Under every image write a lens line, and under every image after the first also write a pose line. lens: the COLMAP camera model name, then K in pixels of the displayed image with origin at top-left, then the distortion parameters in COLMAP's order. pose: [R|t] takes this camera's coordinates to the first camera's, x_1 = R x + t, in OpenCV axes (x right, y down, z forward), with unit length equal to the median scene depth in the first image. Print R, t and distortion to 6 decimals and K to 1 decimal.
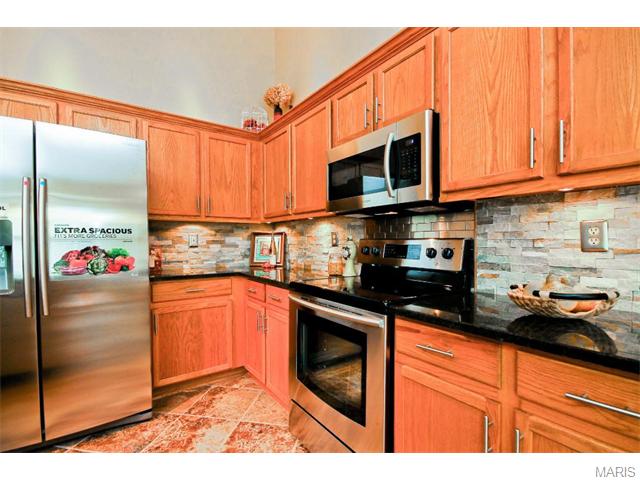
lens RADIAL K [[295.2, 0, 322.5], [0, 295.2, 245.8], [0, 0, 1]] dist [0.000437, -0.000098]
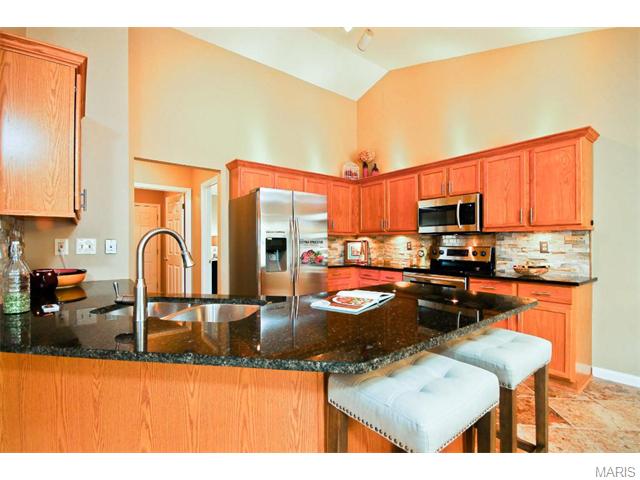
lens RADIAL K [[295.2, 0, 322.5], [0, 295.2, 245.8], [0, 0, 1]] dist [0.000437, -0.000098]
pose [[0.999308, 0.003468, 0.037023, -0.667607], [-0.003207, 0.999970, -0.007107, -0.010361], [-0.037047, 0.006983, 0.999289, -0.900723]]
